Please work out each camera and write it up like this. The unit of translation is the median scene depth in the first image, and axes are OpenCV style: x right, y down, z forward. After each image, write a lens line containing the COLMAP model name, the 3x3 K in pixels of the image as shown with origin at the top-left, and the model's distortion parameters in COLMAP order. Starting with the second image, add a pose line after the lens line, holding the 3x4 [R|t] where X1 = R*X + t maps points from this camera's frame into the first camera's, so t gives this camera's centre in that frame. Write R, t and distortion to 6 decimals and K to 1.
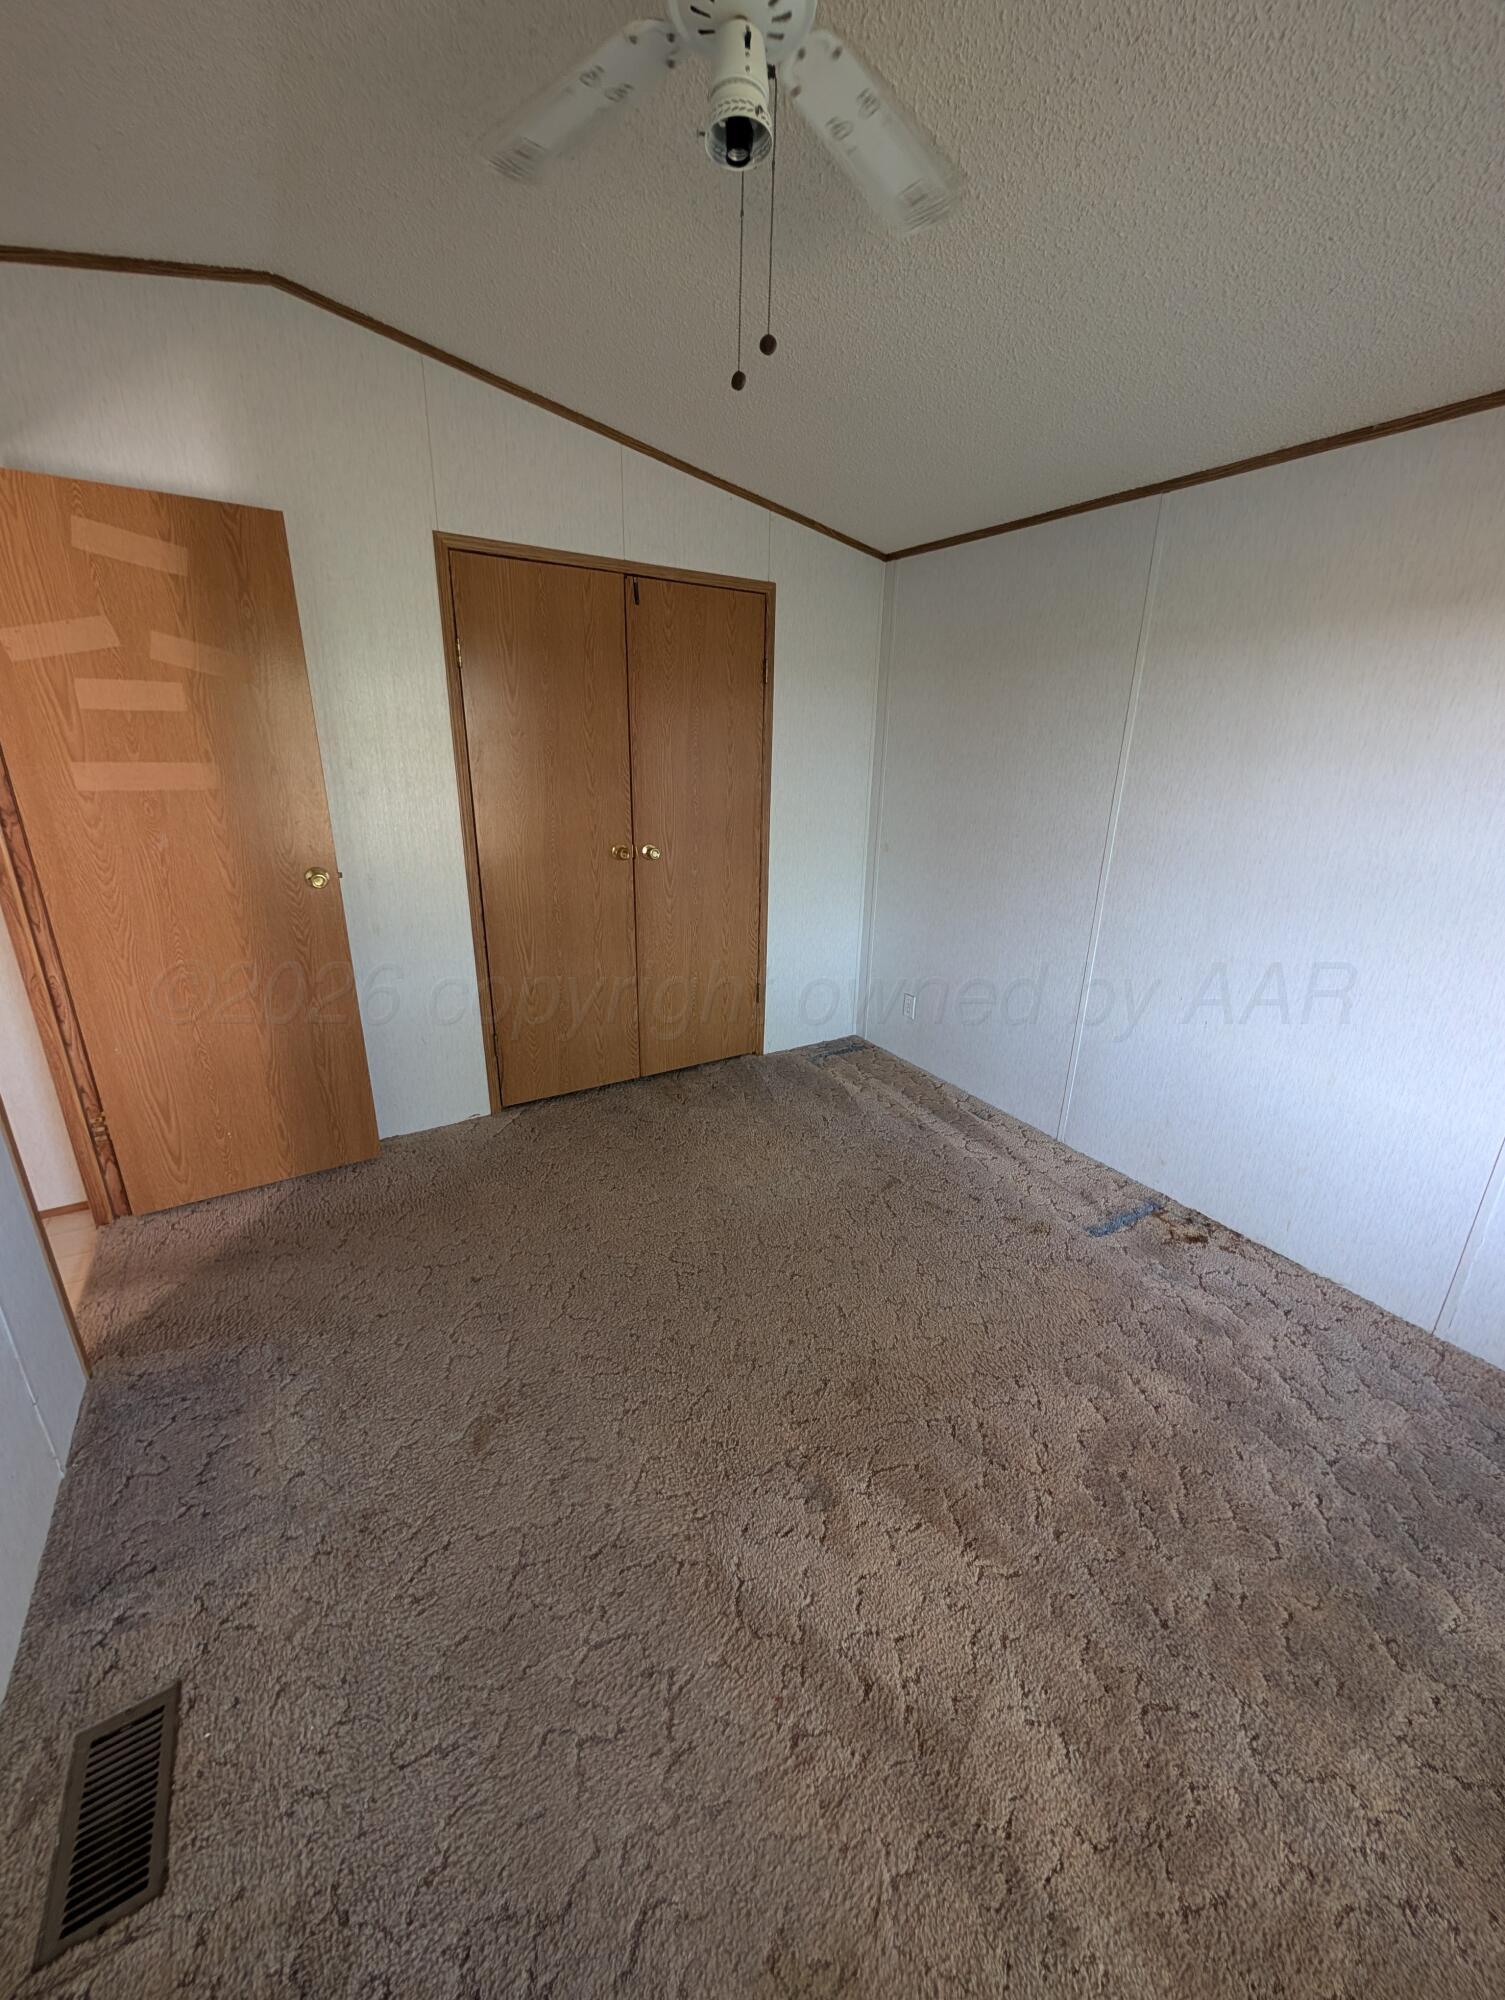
lens RADIAL K [[754.1, 0, 761.2], [0, 754.1, 987.4], [0, 0, 1]] dist [-0.001036, 0.000894]
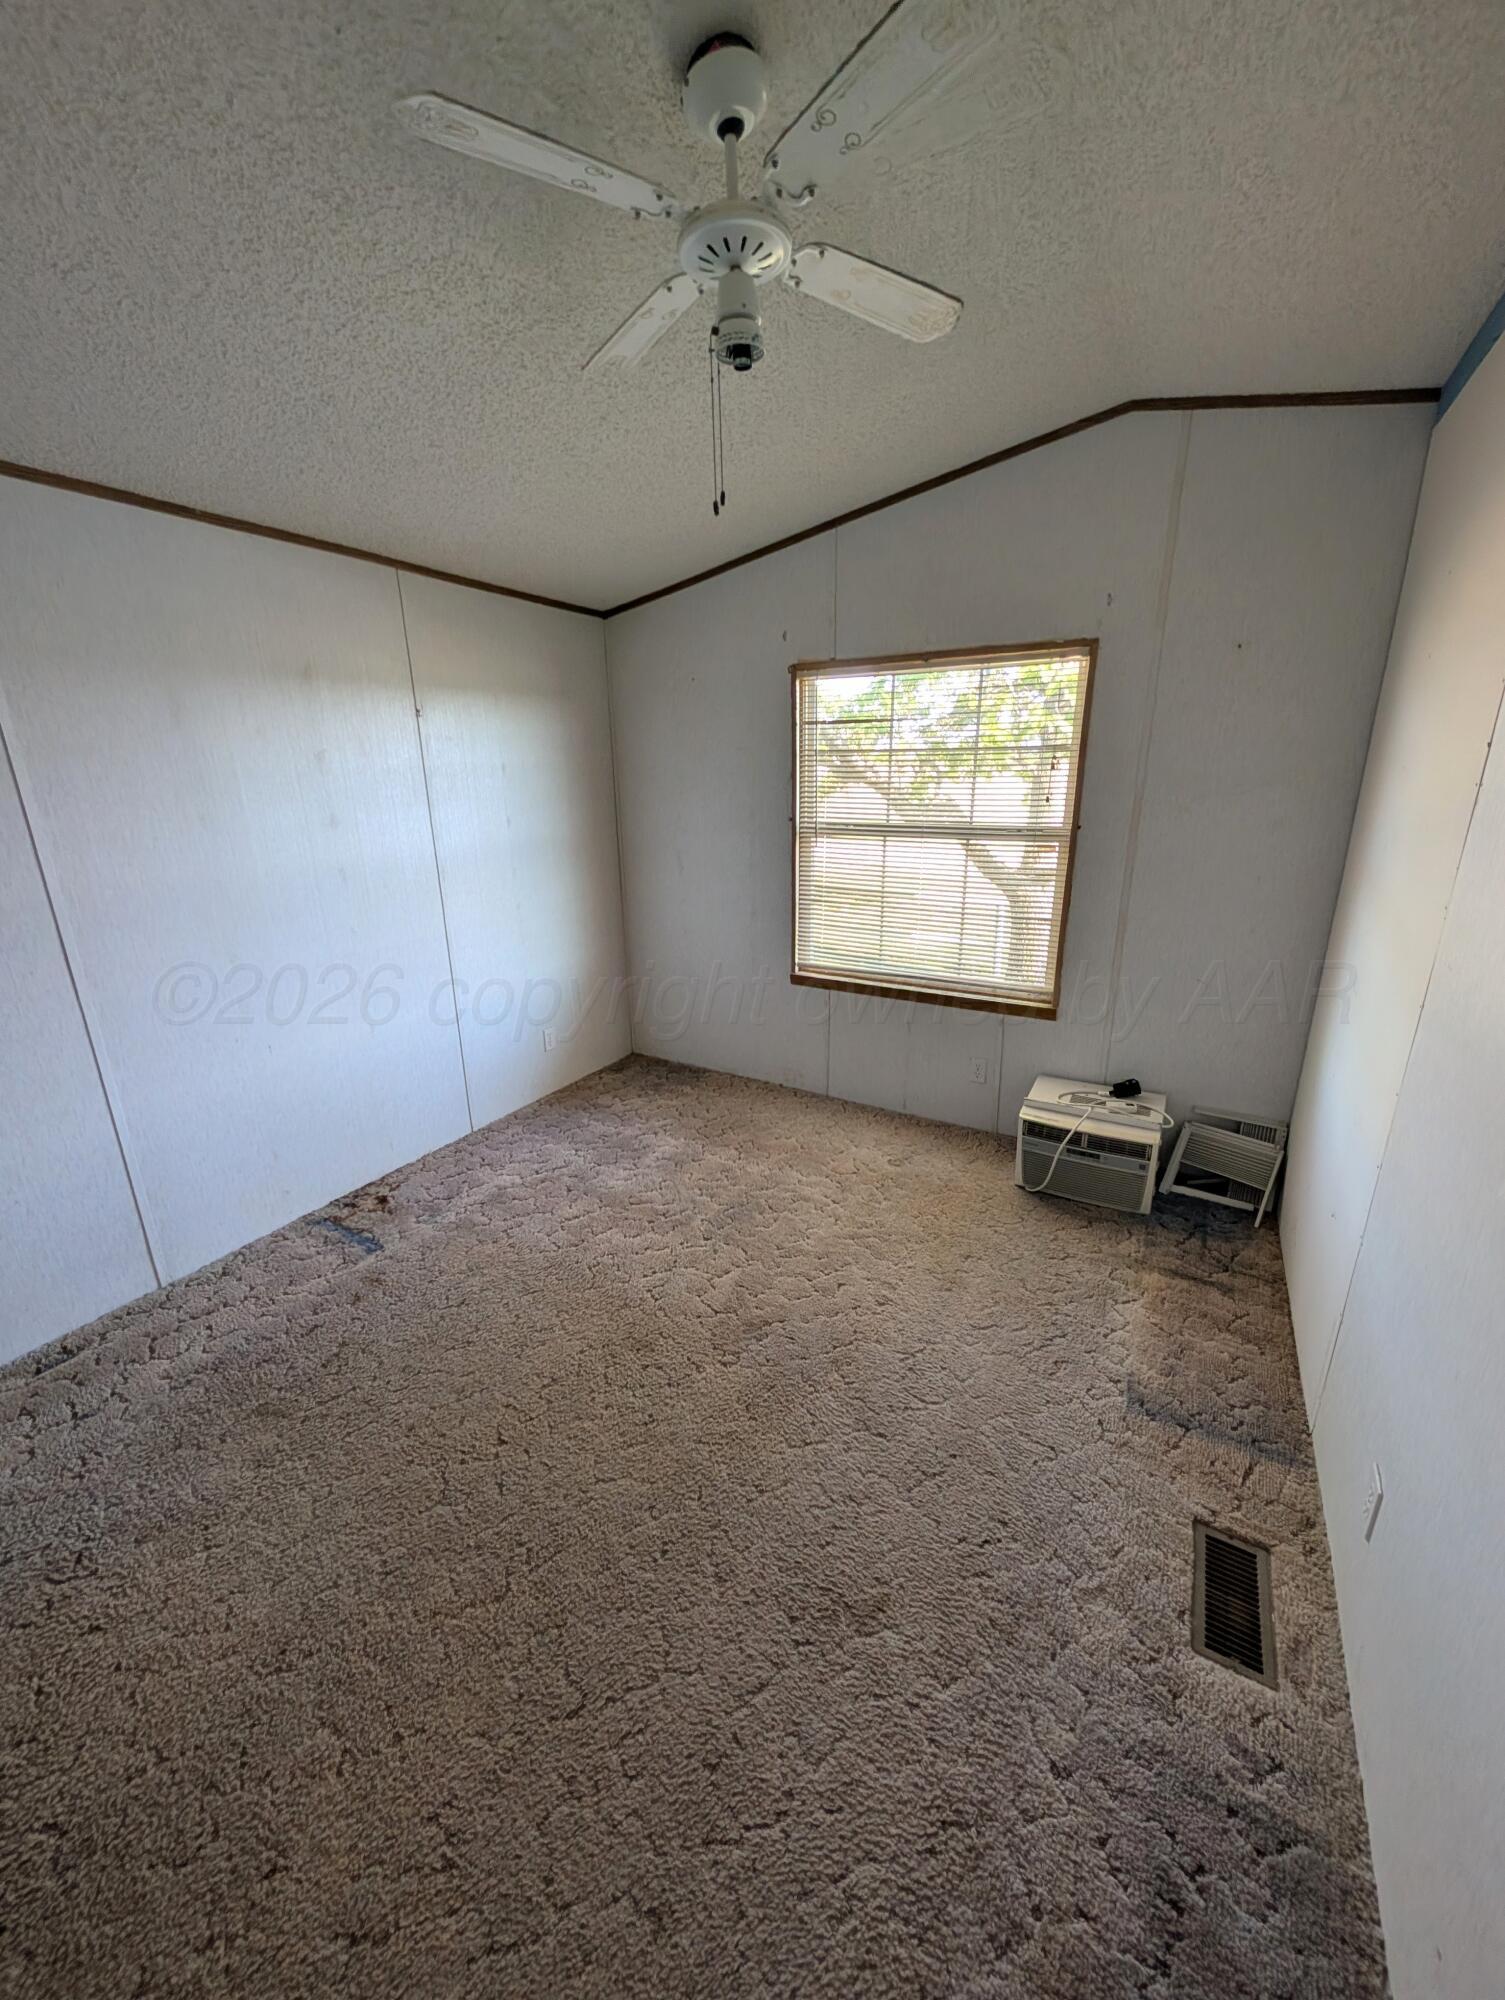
lens RADIAL K [[754.1, 0, 760.0], [0, 754.1, 1004.3], [0, 0, 1]] dist [-0.001036, 0.000894]
pose [[-0.466172, -0.283621, 0.837999, -0.623305], [0.280852, 0.850779, 0.444182, -0.294051], [-0.838931, 0.442419, -0.316954, 0.807639]]
